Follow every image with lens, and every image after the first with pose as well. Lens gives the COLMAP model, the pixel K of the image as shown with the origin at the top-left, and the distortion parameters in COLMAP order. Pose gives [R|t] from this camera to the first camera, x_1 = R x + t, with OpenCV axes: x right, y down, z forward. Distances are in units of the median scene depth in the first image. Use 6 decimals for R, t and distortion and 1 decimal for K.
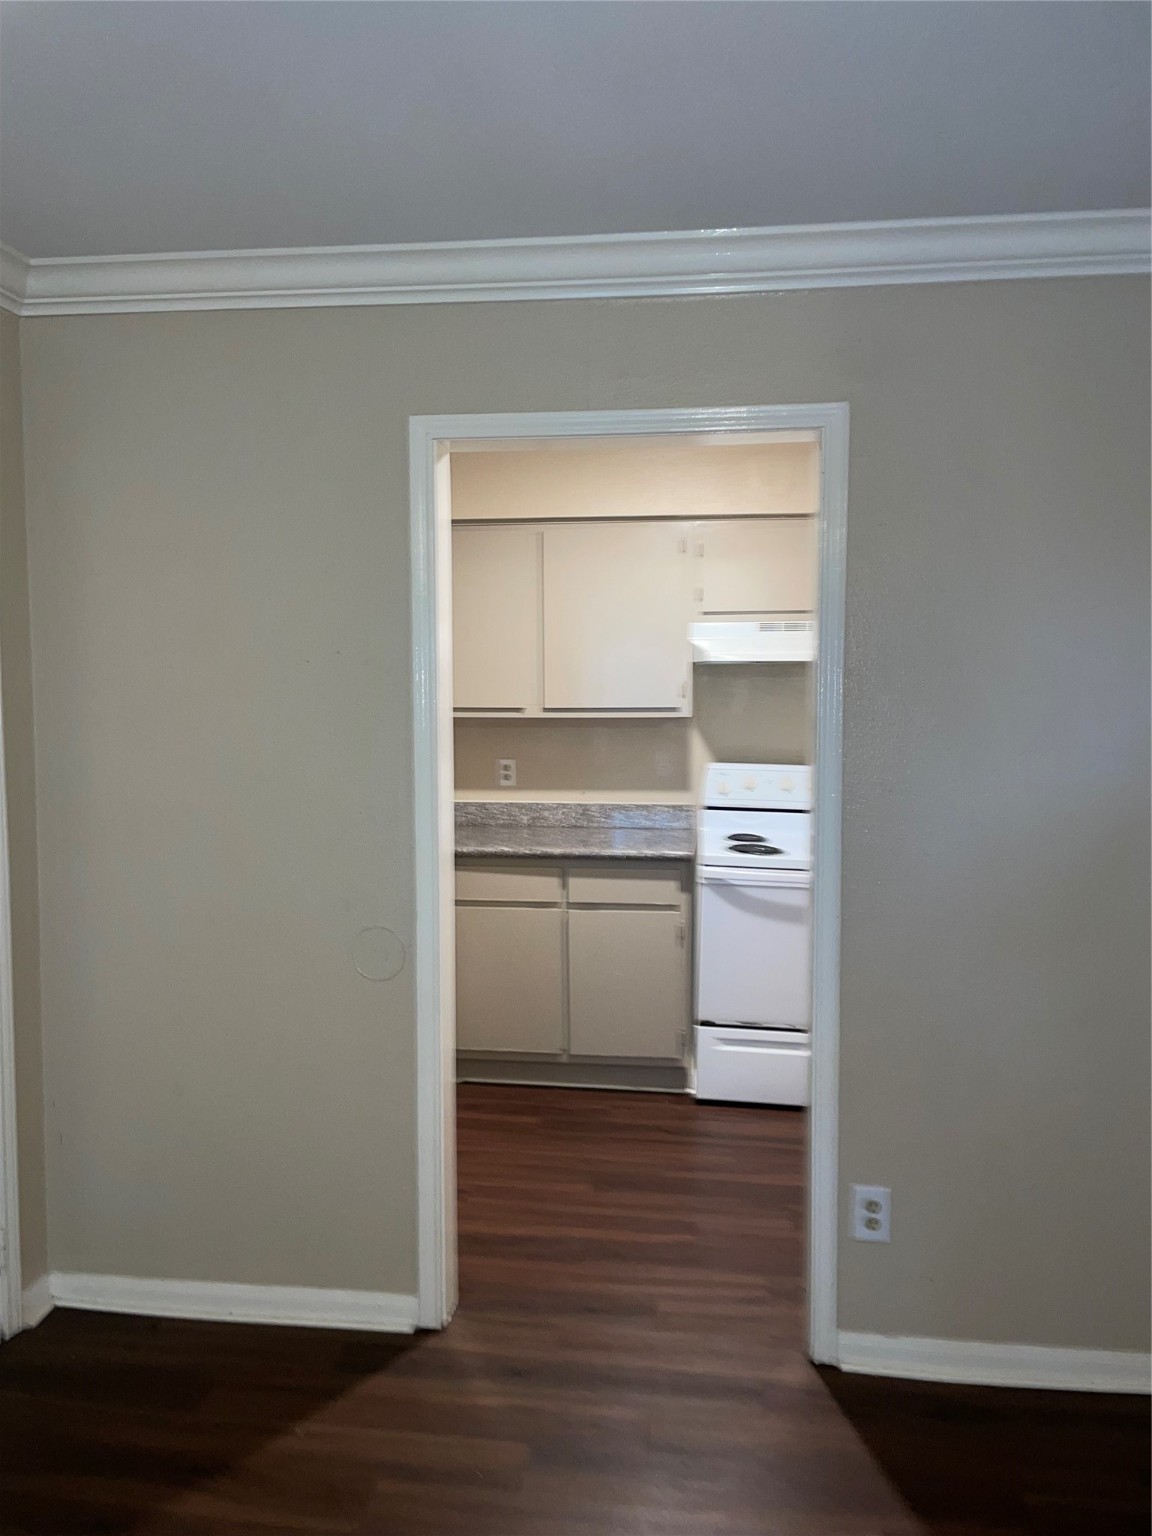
lens RADIAL K [[1178.4, 0, 542.1], [0, 1178.4, 756.9], [0, 0, 1]] dist [0.088456, -0.114802]
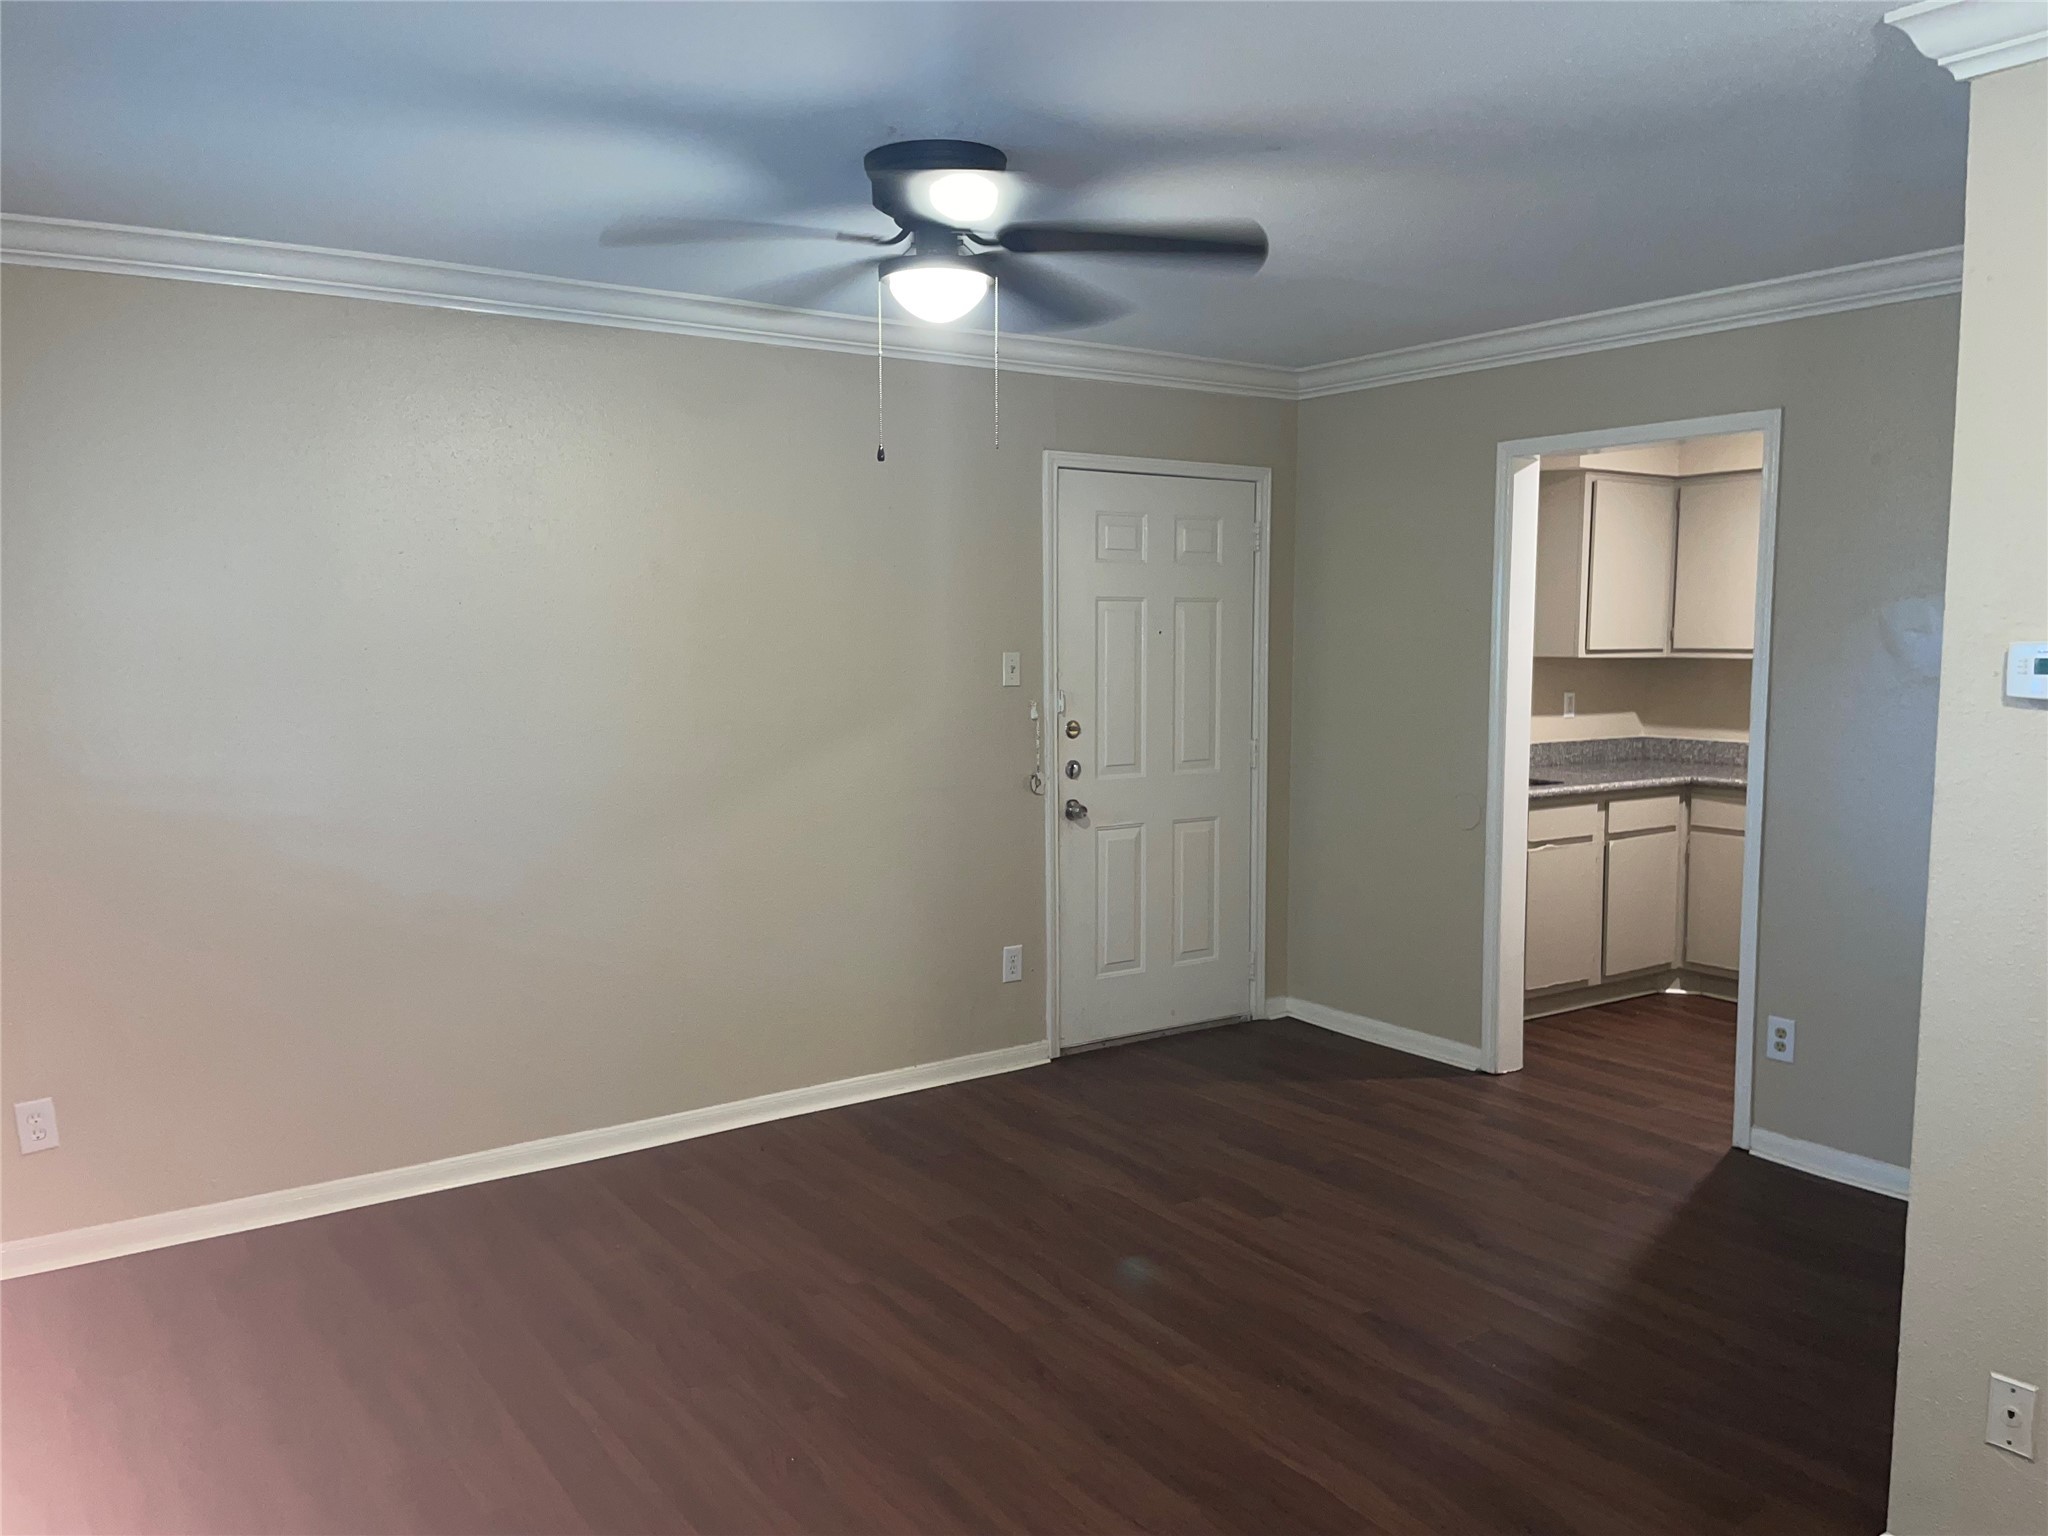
lens RADIAL K [[1571.2, 0, 1033.1], [0, 1571.2, 761.2], [0, 0, 1]] dist [0.088456, -0.114802]
pose [[0.684346, 0.063577, -0.726381, 0.571219], [-0.047950, 0.997959, 0.042172, 0.029883], [0.727579, 0.005970, 0.685998, -0.458542]]
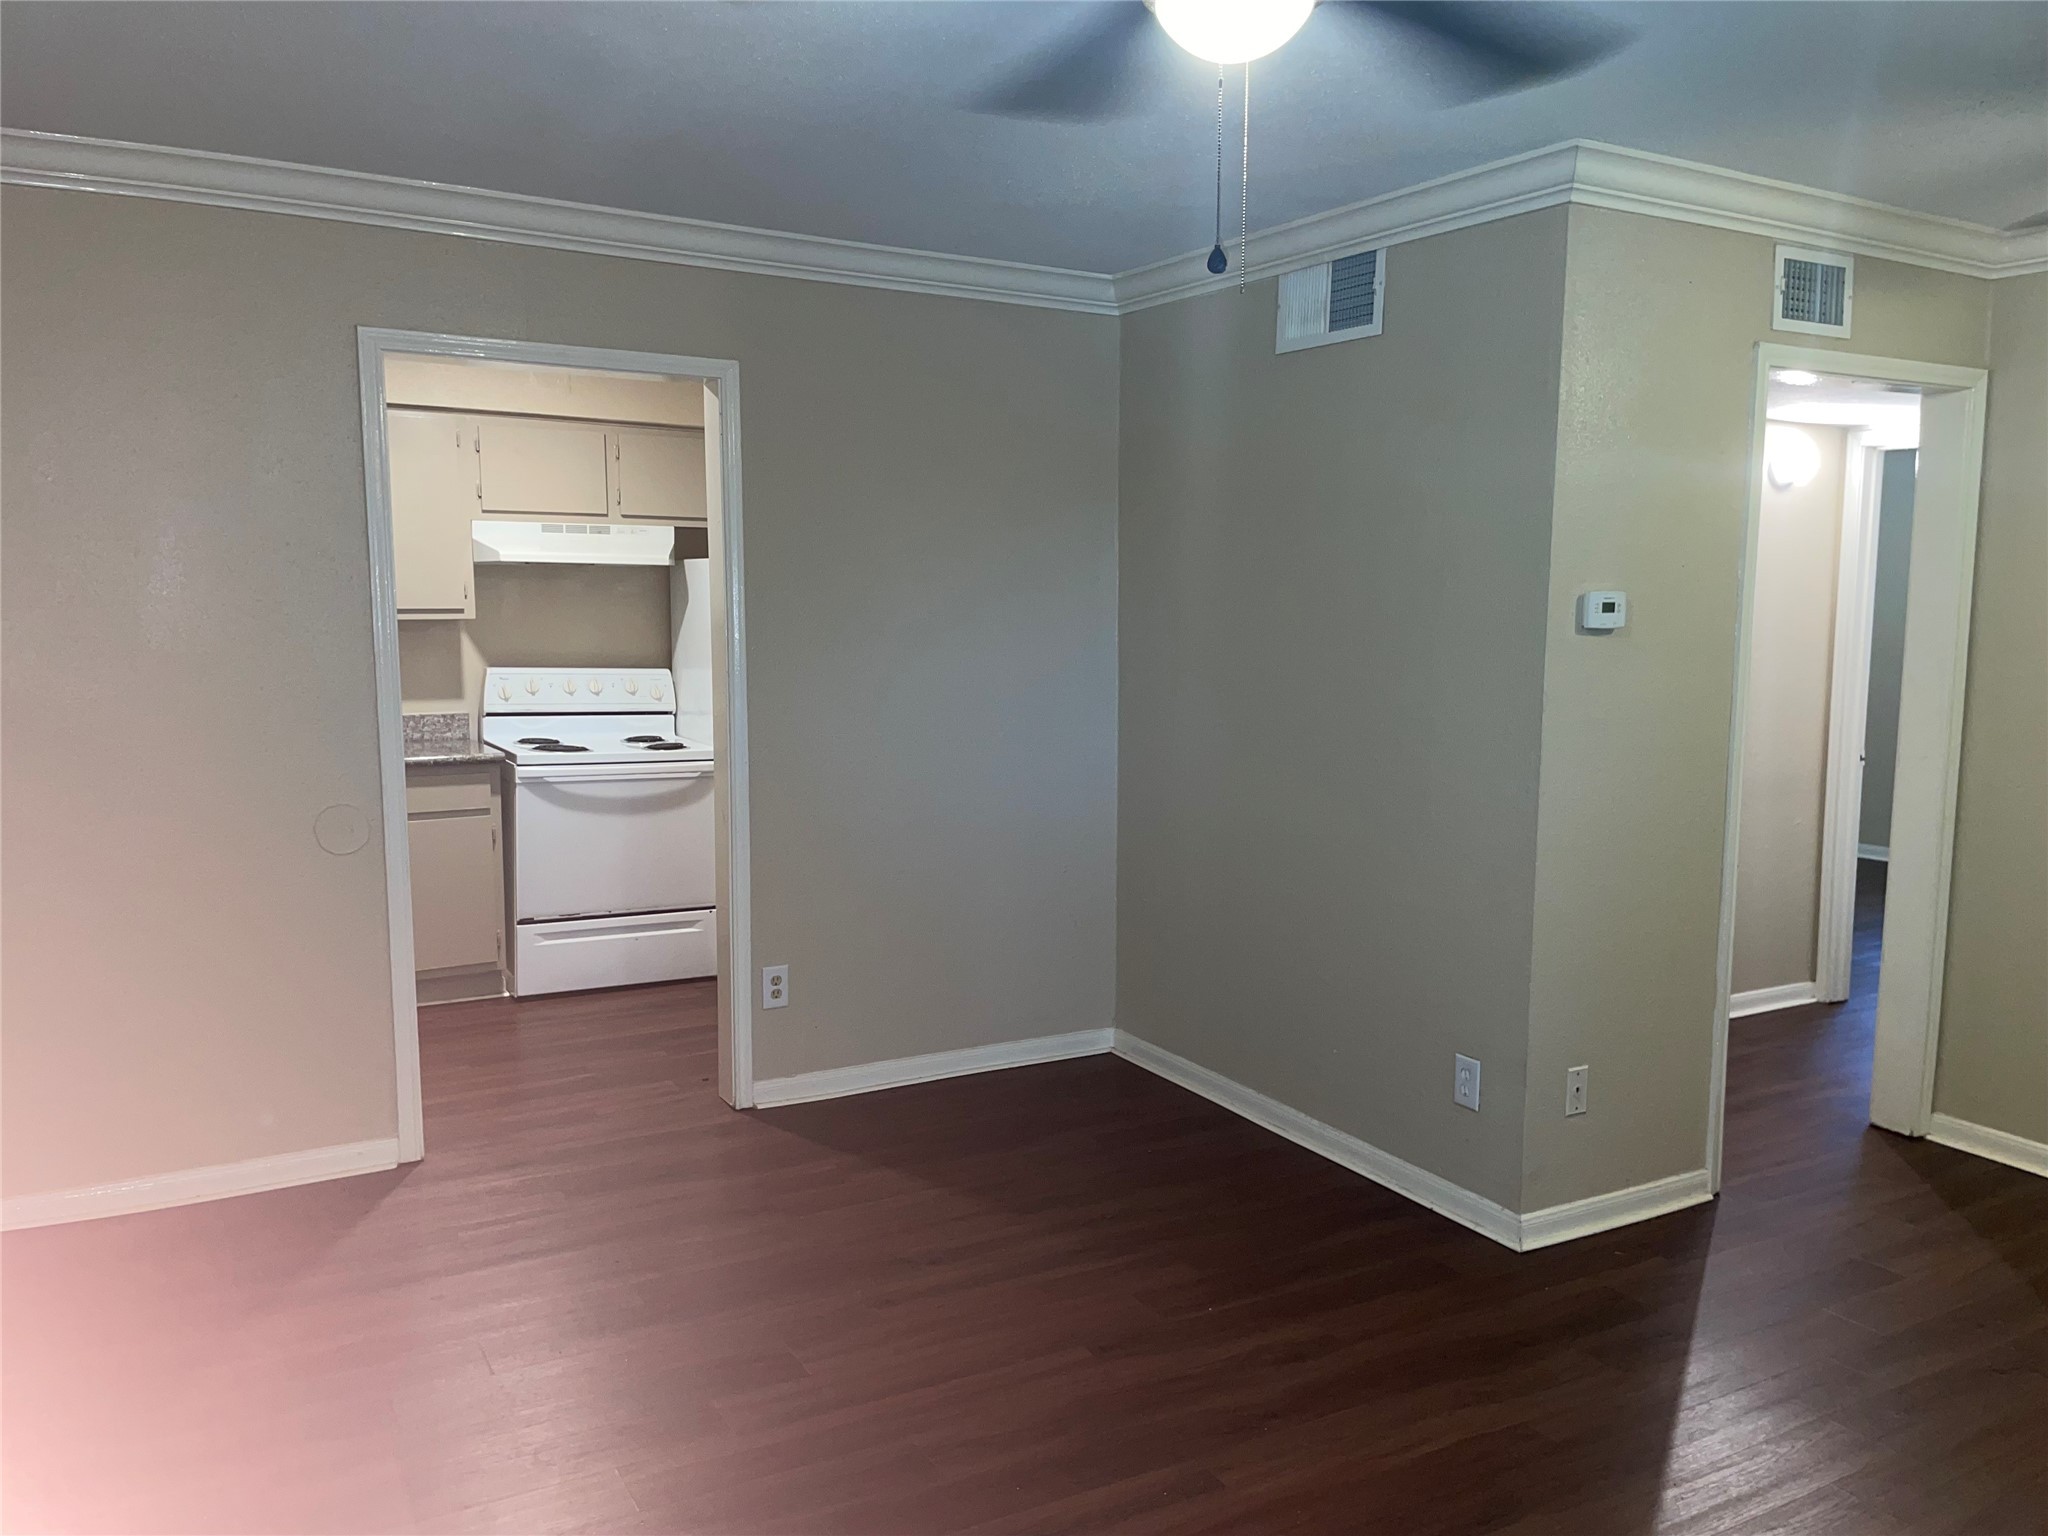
lens RADIAL K [[1571.2, 0, 1026.1], [0, 1571.2, 756.4], [0, 0, 1]] dist [0.088456, -0.114802]
pose [[0.801162, -0.064505, 0.594961, -0.314789], [0.038161, 0.997657, 0.056779, 0.023504], [-0.597229, -0.022785, 0.801747, -0.336056]]
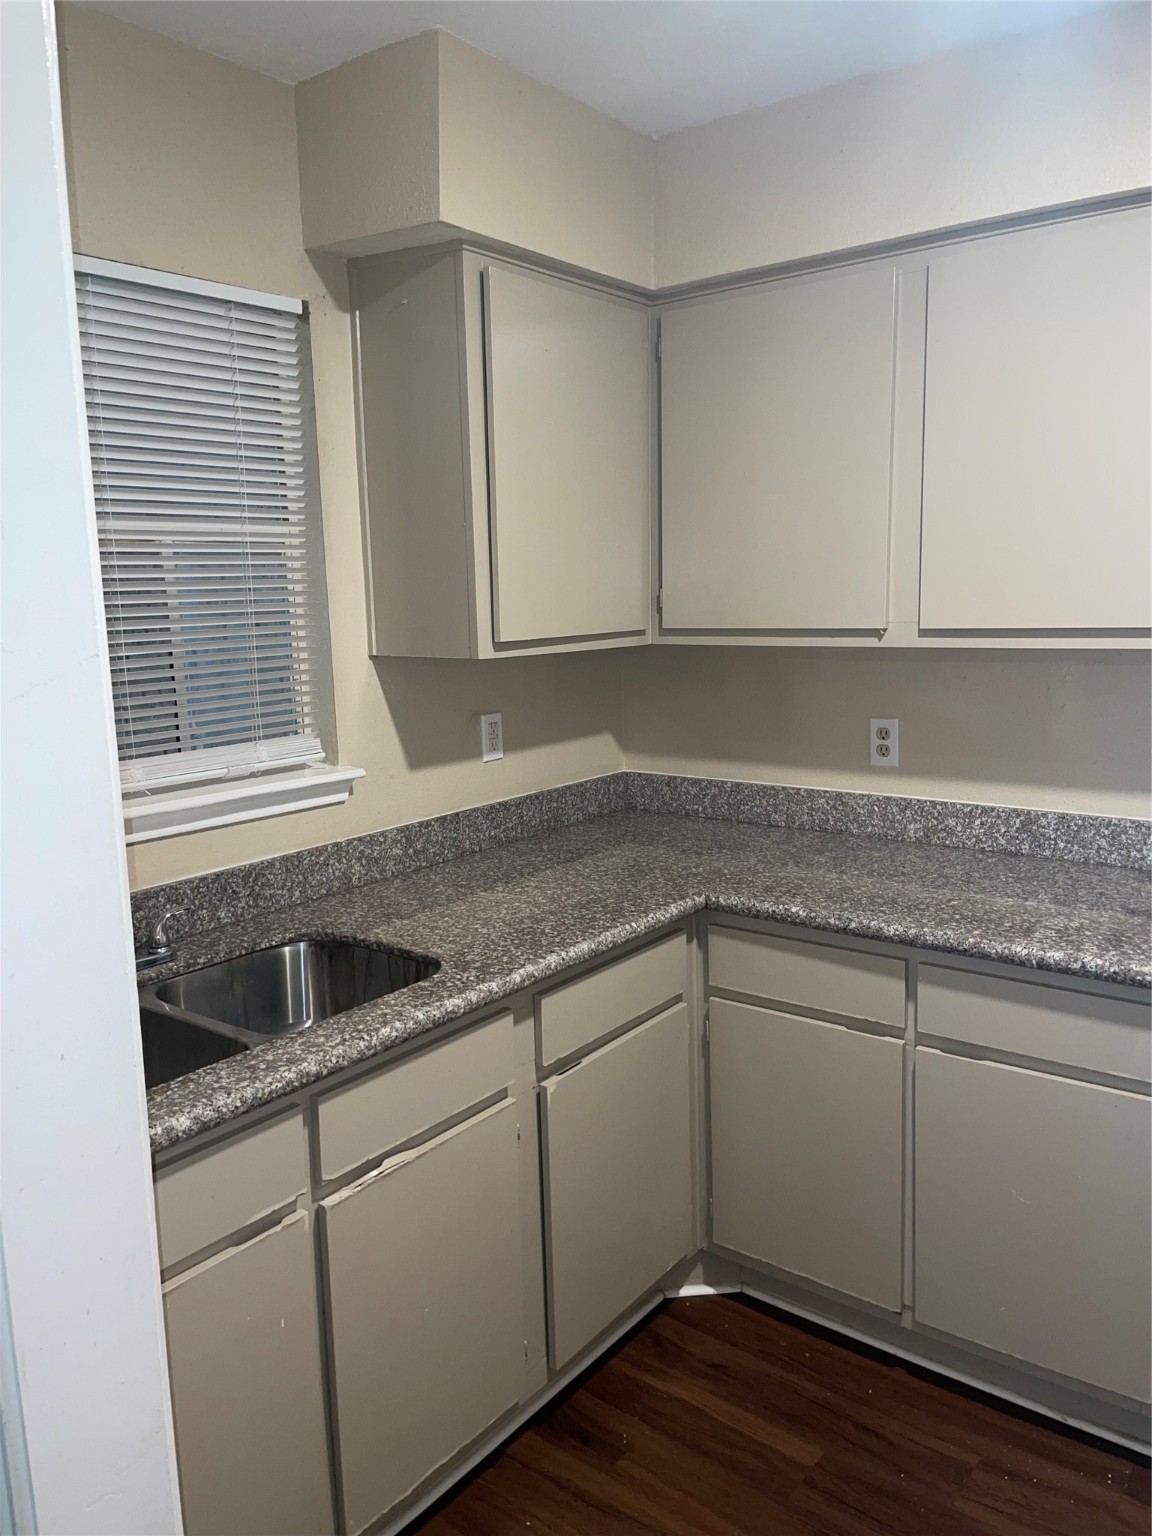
lens RADIAL K [[1178.4, 0, 564.2], [0, 1178.4, 763.0], [0, 0, 1]] dist [0.088456, -0.114802]
pose [[0.863357, 0.055112, -0.501575, 0.134564], [-0.004519, 0.994822, 0.101531, -0.036703], [0.504574, -0.085391, 0.859135, 0.496830]]
